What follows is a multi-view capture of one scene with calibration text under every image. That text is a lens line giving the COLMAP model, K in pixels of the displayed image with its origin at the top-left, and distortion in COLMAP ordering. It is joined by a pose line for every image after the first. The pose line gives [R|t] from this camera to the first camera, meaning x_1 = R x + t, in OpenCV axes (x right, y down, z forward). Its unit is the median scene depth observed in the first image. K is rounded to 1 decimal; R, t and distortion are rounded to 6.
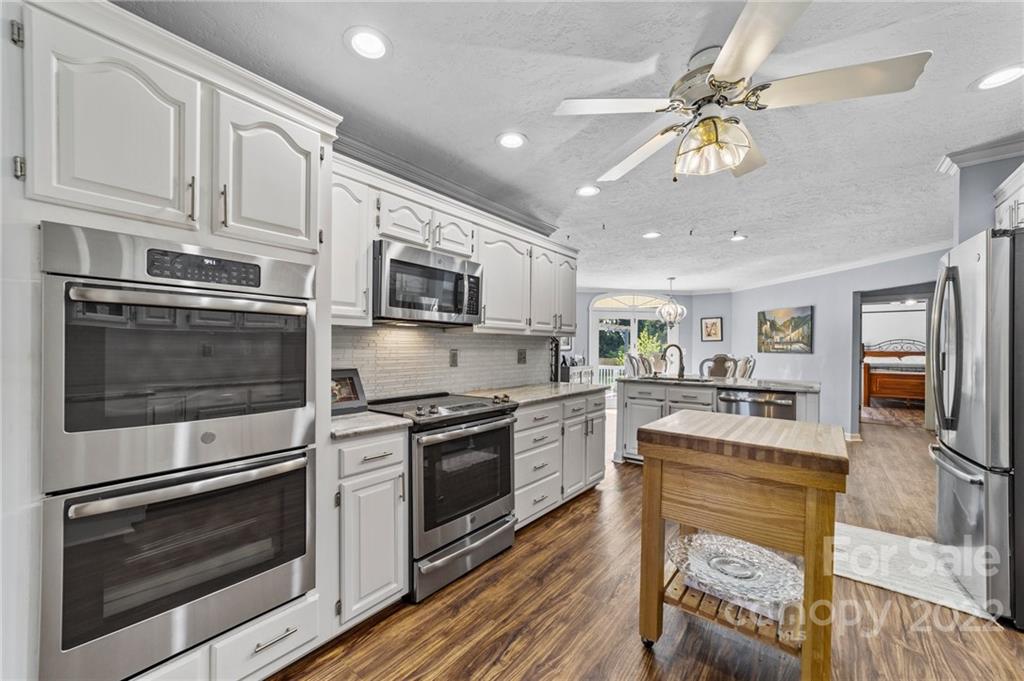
lens RADIAL K [[396.6, 0, 510.7], [0, 396.6, 347.3], [0, 0, 1]] dist [0.001250, 0.000504]
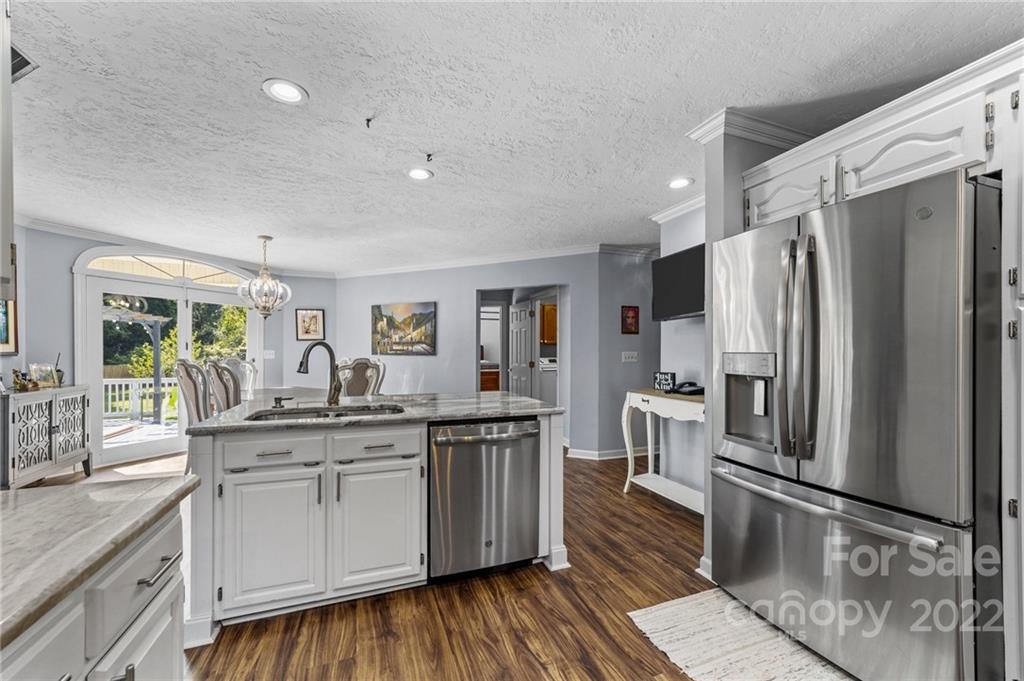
lens RADIAL K [[396.6, 0, 504.6], [0, 396.6, 355.2], [0, 0, 1]] dist [0.001250, 0.000504]
pose [[0.517677, -0.014006, 0.855462, 0.079586], [0.000043, 0.999866, 0.016344, 0.000912], [-0.855576, -0.008424, 0.517608, 0.445239]]
